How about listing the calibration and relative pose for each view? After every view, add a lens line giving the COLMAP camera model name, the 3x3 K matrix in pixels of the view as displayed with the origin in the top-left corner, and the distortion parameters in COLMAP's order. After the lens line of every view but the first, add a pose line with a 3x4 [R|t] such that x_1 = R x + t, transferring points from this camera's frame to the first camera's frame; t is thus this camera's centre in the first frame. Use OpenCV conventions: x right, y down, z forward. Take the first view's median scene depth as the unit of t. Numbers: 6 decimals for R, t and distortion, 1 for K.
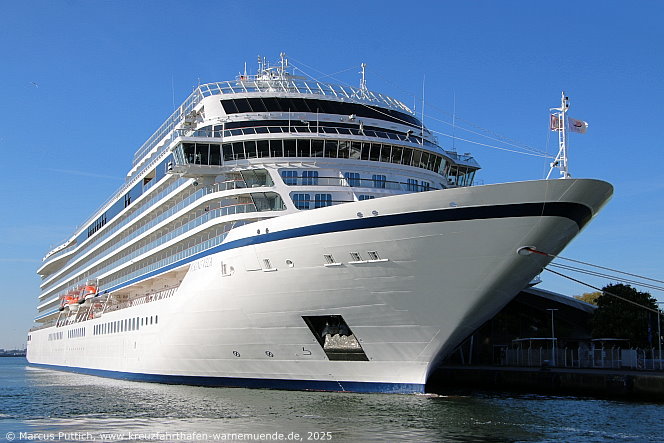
lens RADIAL K [[973.8, 0, 330.7], [0, 973.8, 222.9], [0, 0, 1]] dist [0.096005, 0.000000]
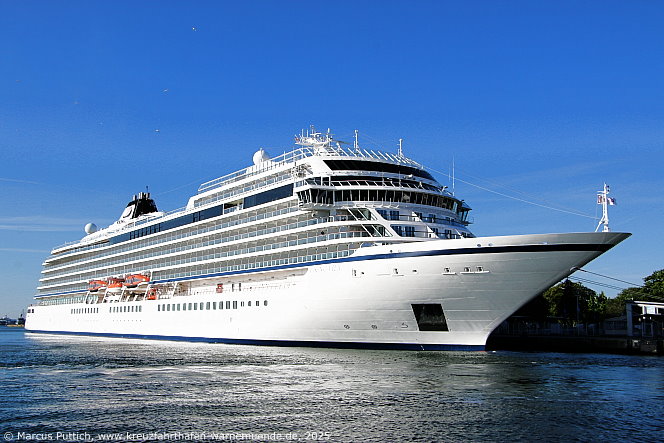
lens RADIAL K [[762.3, 0, 329.8], [0, 762.3, 221.0], [0, 0, 1]] dist [-0.026611, 0.000000]
pose [[0.975454, 0.032406, 0.217807, -0.388894], [-0.032280, 0.999470, -0.004137, -0.028014], [-0.217826, -0.002996, 0.975983, -0.178405]]
